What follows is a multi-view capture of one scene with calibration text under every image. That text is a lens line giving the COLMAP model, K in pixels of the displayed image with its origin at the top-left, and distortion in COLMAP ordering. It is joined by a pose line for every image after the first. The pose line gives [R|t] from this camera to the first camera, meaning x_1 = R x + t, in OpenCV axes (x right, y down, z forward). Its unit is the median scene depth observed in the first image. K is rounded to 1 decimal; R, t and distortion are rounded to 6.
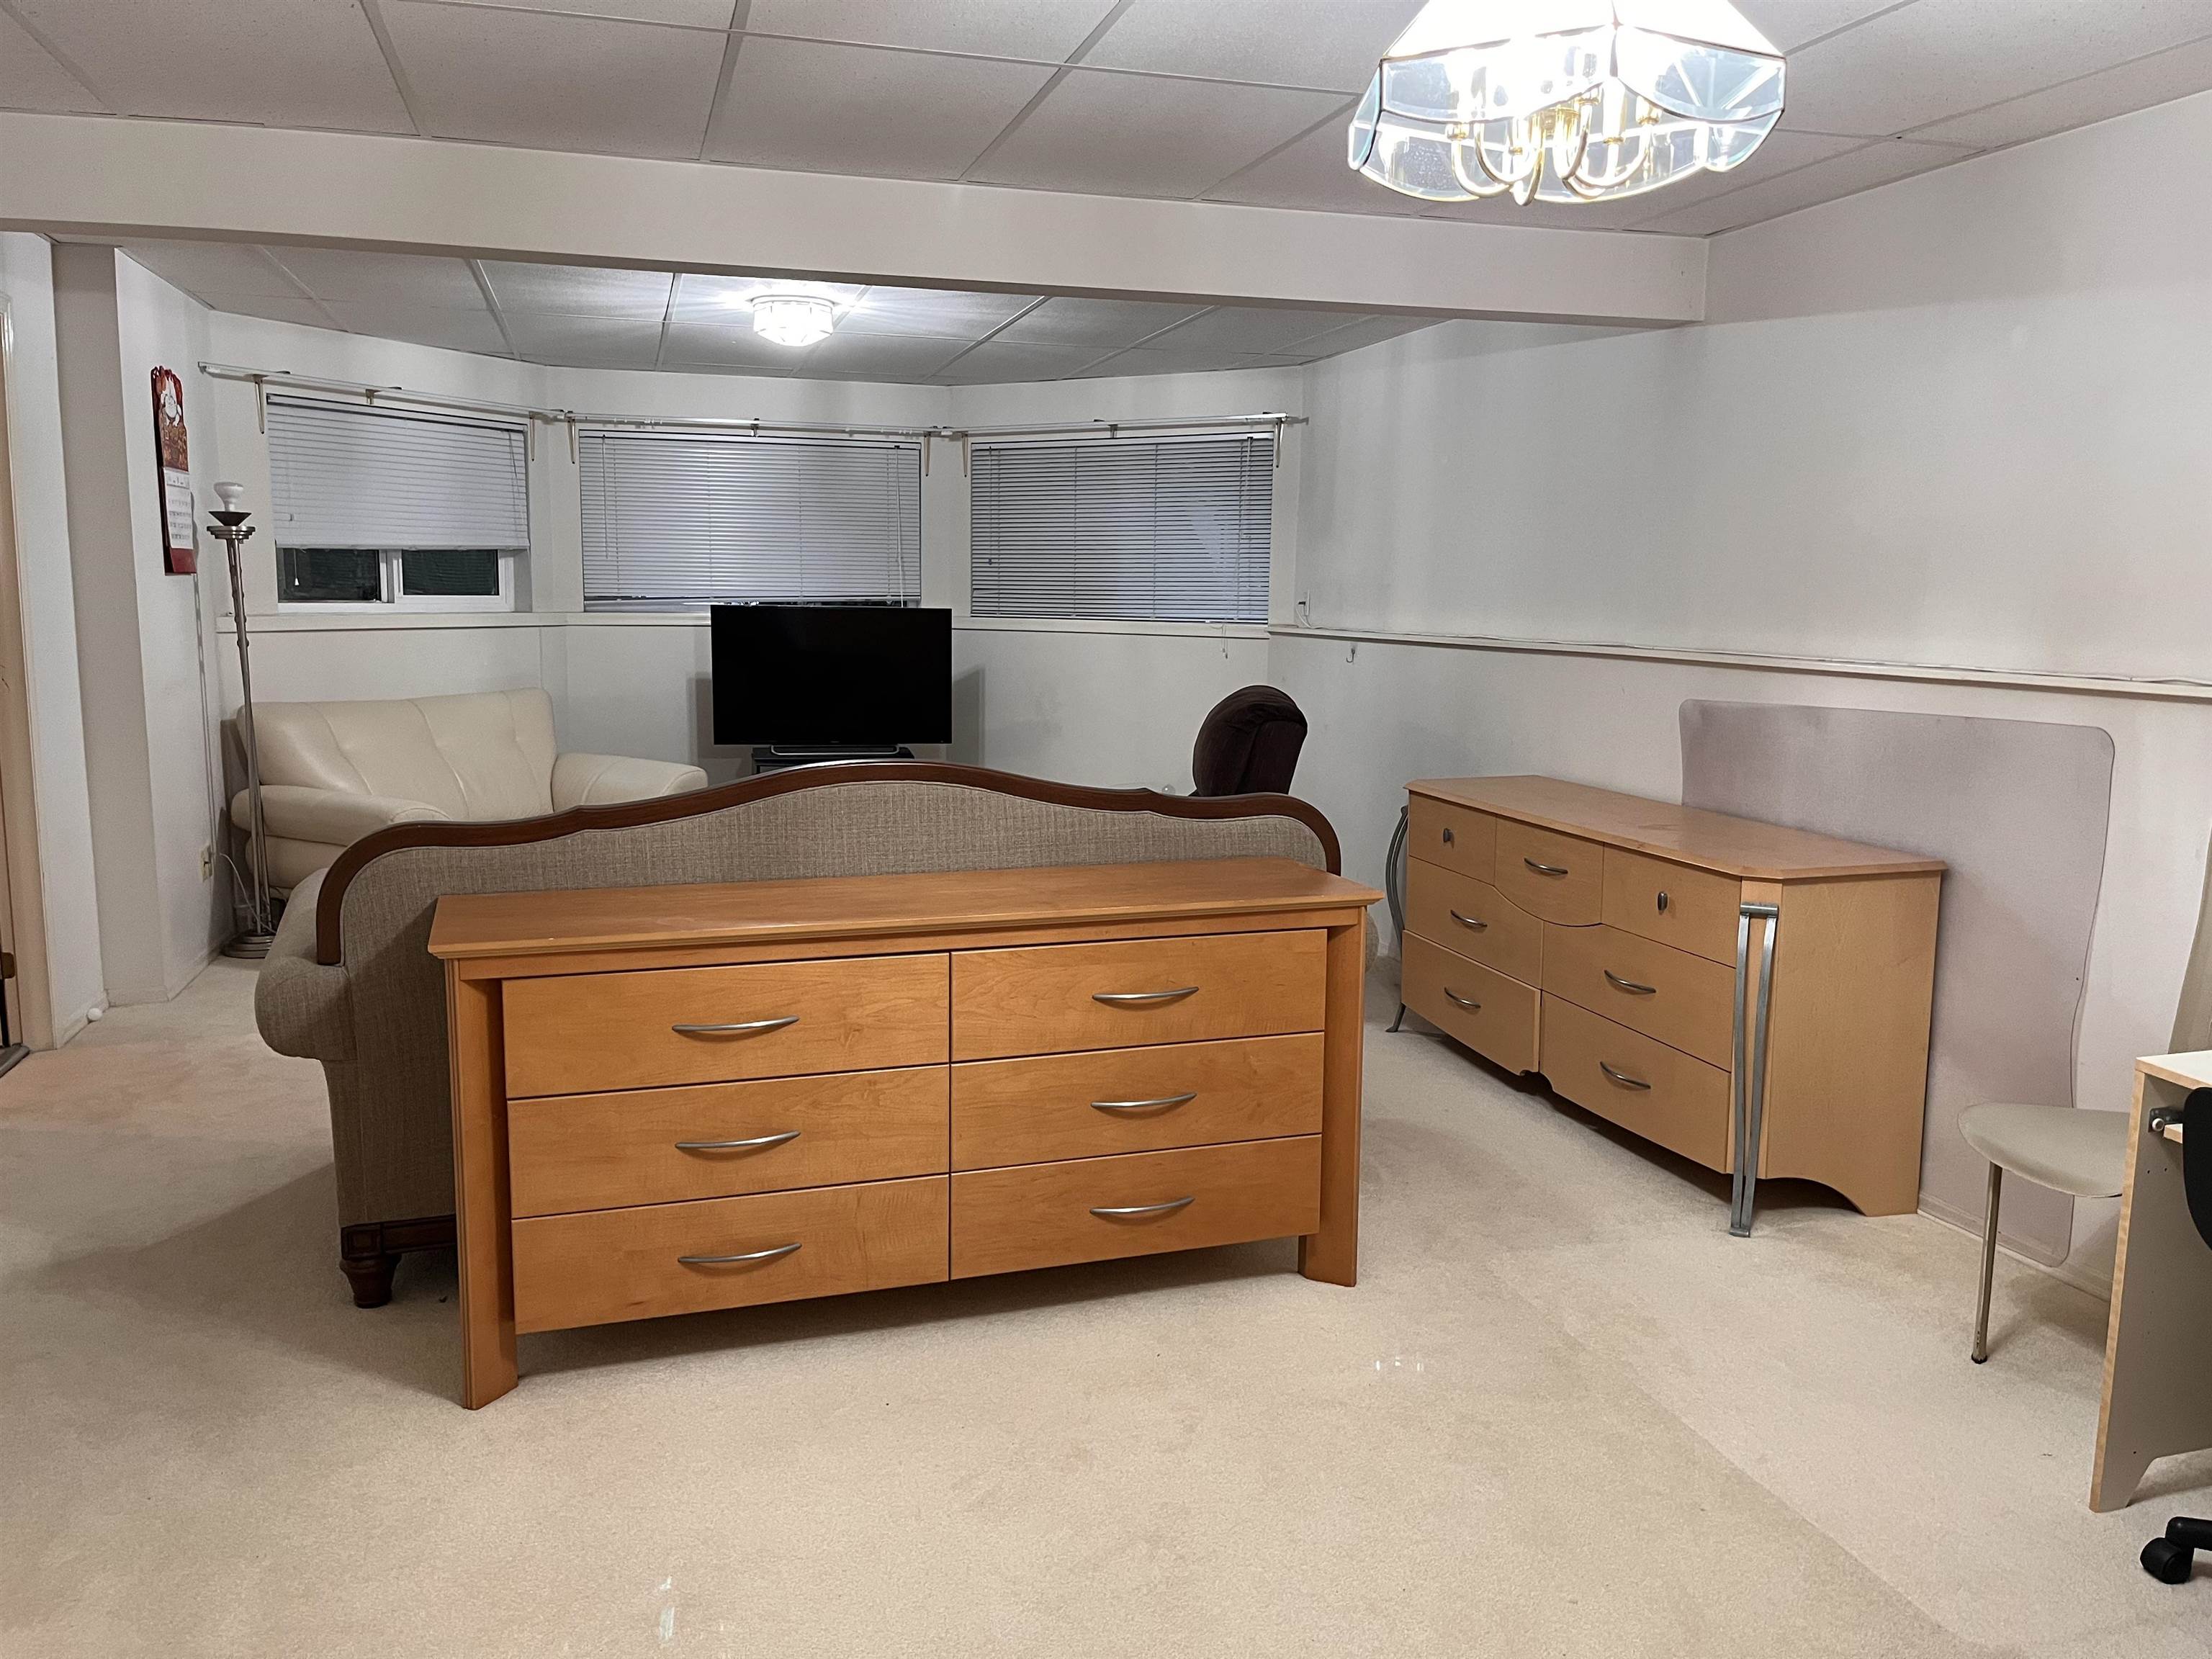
lens RADIAL K [[1636.1, 0, 1106.0], [0, 1636.1, 829.5], [0, 0, 1]] dist [0.035340, -0.051810]
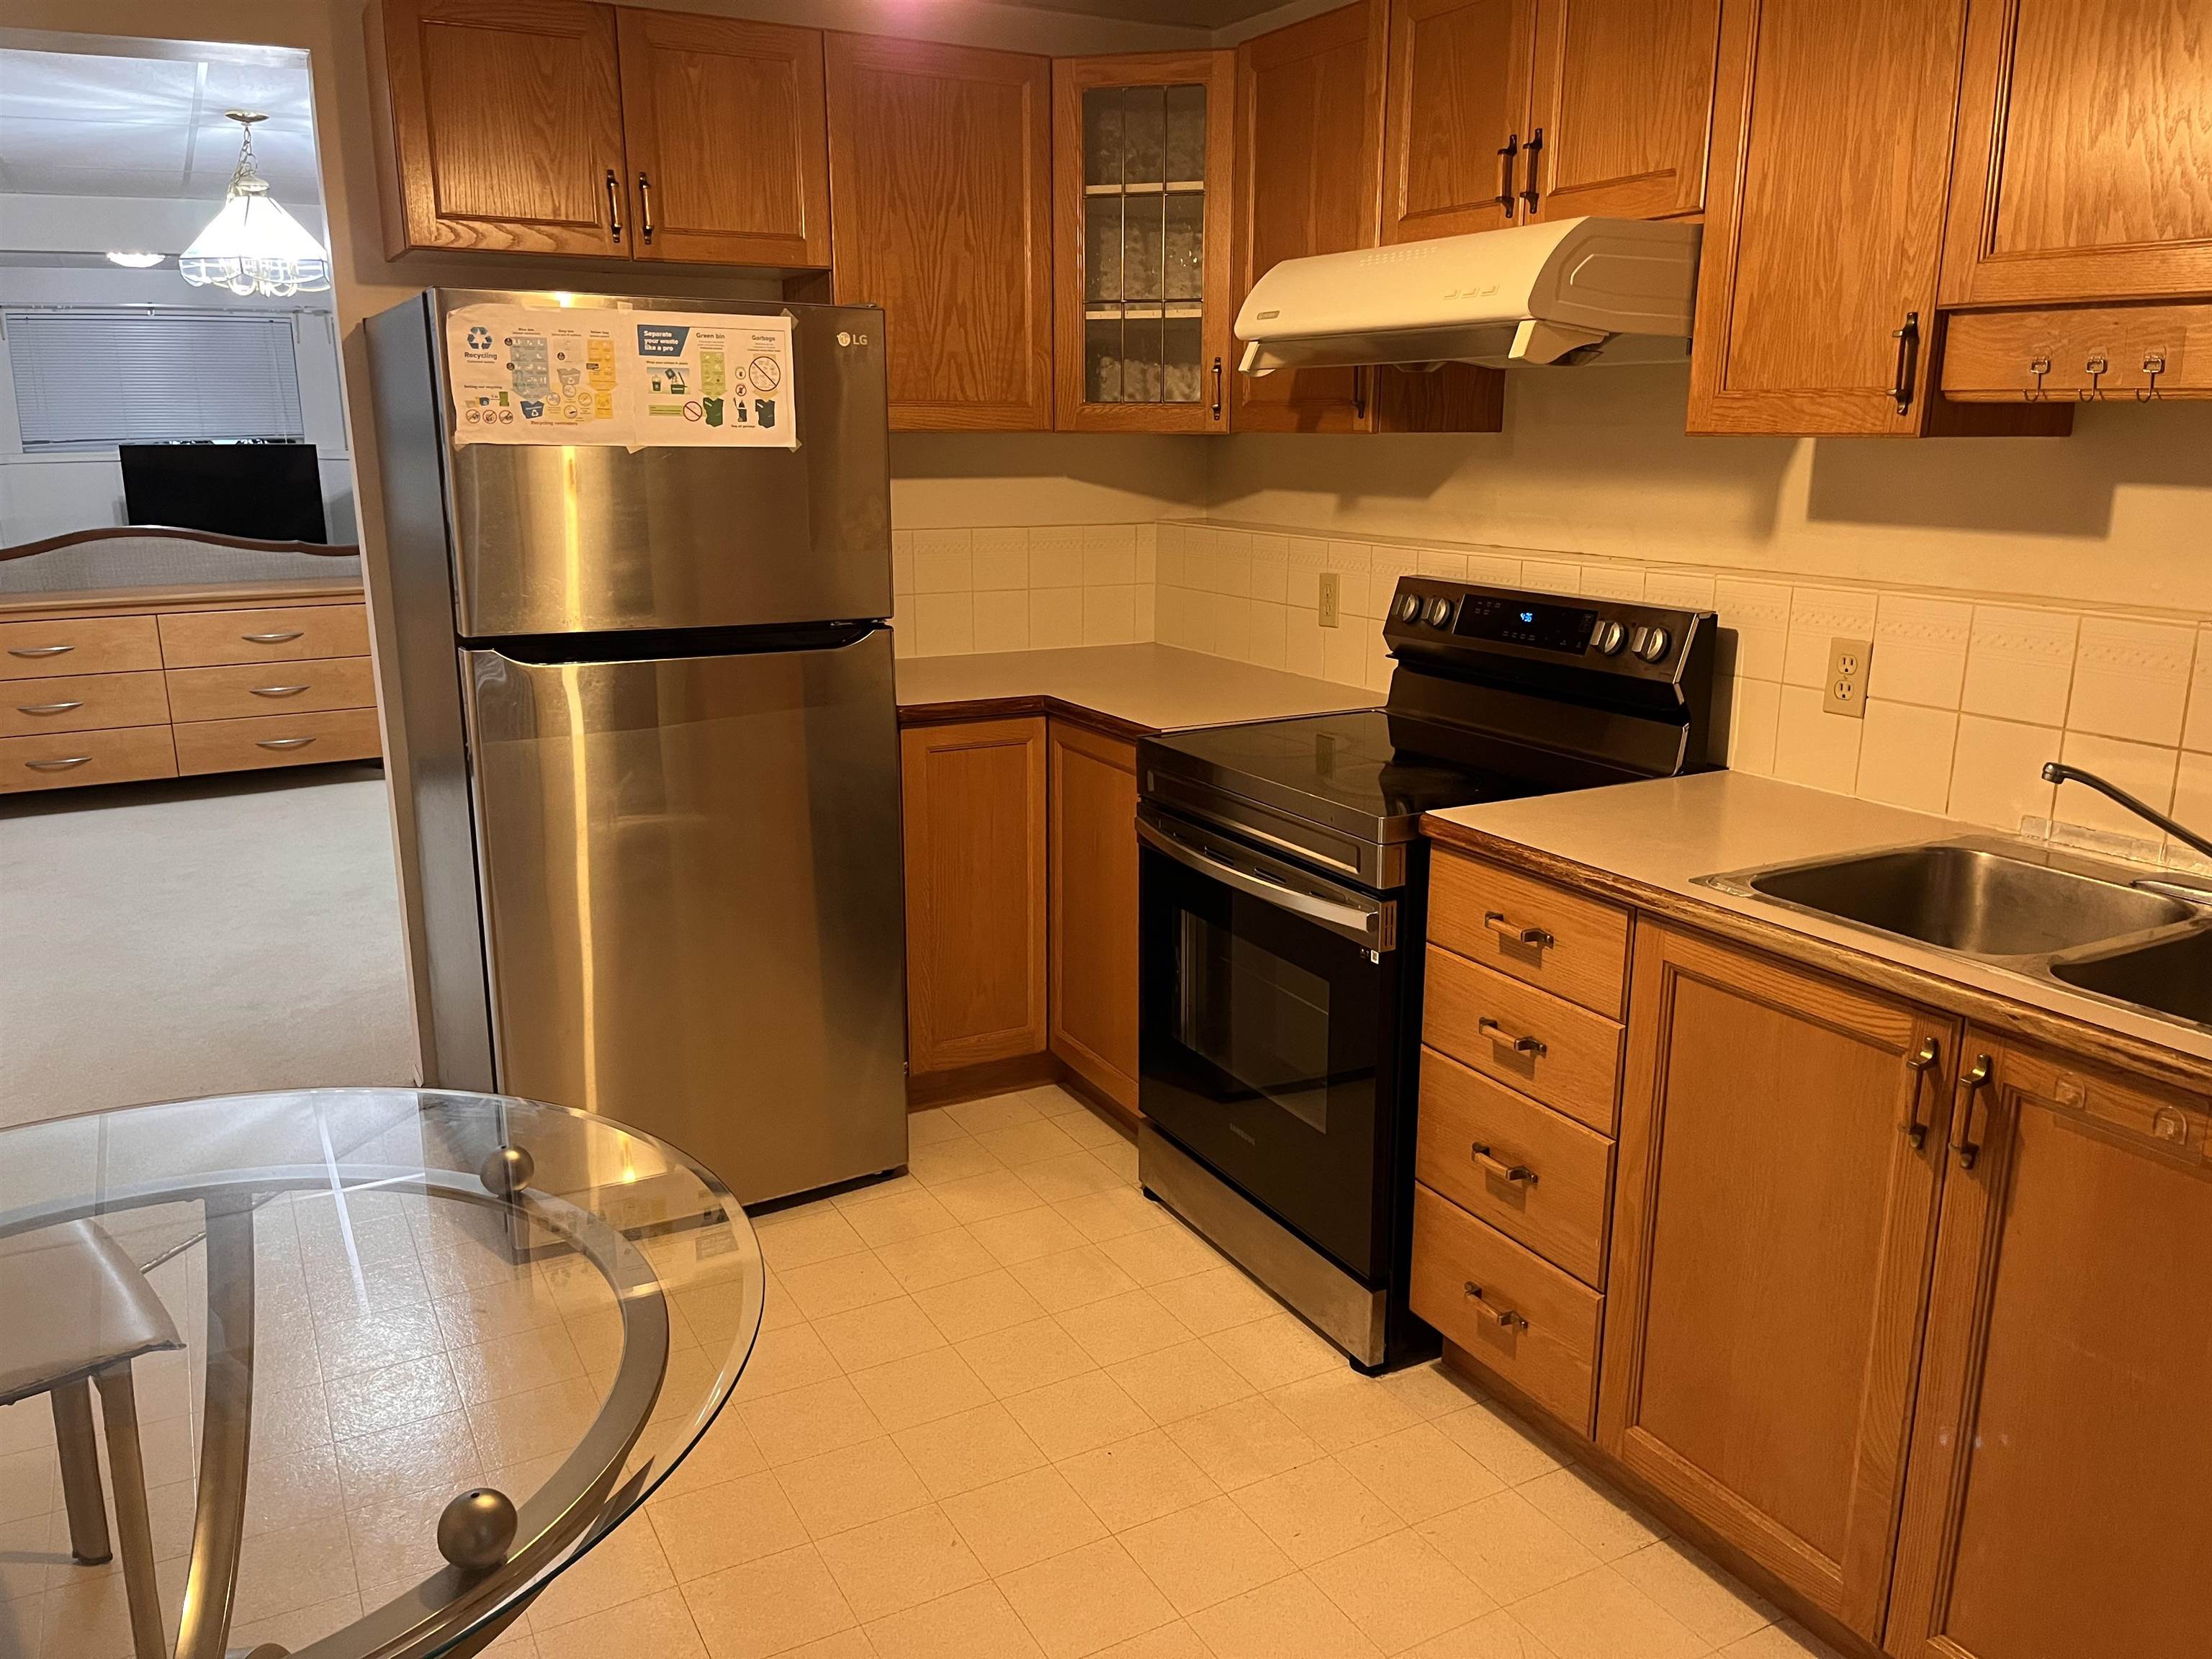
lens RADIAL K [[1636.1, 0, 1106.0], [0, 1636.1, 829.5], [0, 0, 1]] dist [0.035340, -0.051810]
pose [[0.977239, -0.065431, 0.201799, 0.254682], [0.044816, 0.993452, 0.105091, 0.071496], [-0.207354, -0.093655, 0.973773, -0.517605]]
